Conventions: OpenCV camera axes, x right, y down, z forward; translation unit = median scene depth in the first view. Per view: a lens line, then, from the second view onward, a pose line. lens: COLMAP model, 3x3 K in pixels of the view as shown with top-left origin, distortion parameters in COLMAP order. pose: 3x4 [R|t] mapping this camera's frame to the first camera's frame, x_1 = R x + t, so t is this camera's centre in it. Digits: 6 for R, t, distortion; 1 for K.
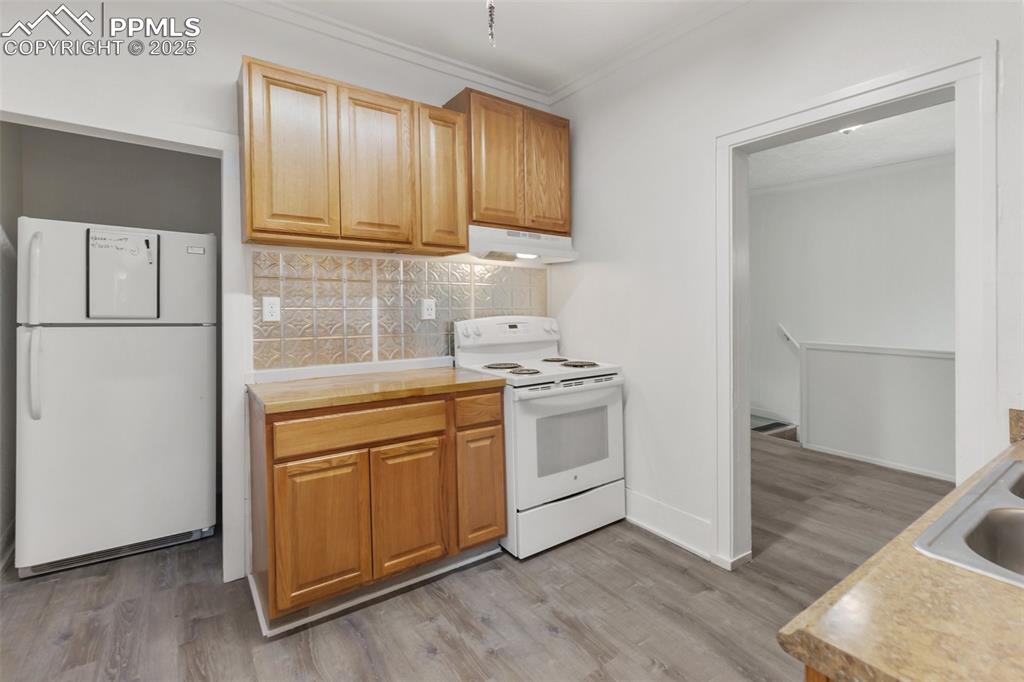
lens RADIAL K [[469.3, 0, 523.1], [0, 469.3, 304.6], [0, 0, 1]] dist [0.002207, 0.000521]
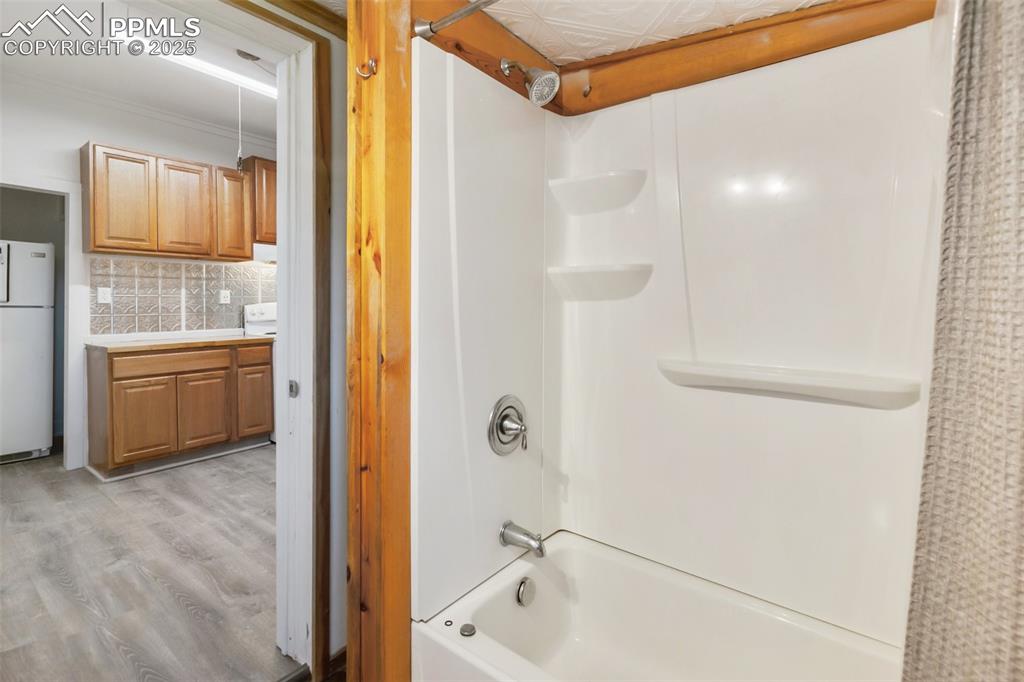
lens RADIAL K [[469.3, 0, 516.2], [0, 469.3, 295.1], [0, 0, 1]] dist [0.002207, 0.000521]
pose [[0.957955, 0.002586, 0.286908, 0.312147], [0.001980, 0.999876, -0.015622, 0.034412], [-0.286913, 0.015533, 0.957831, -0.853605]]
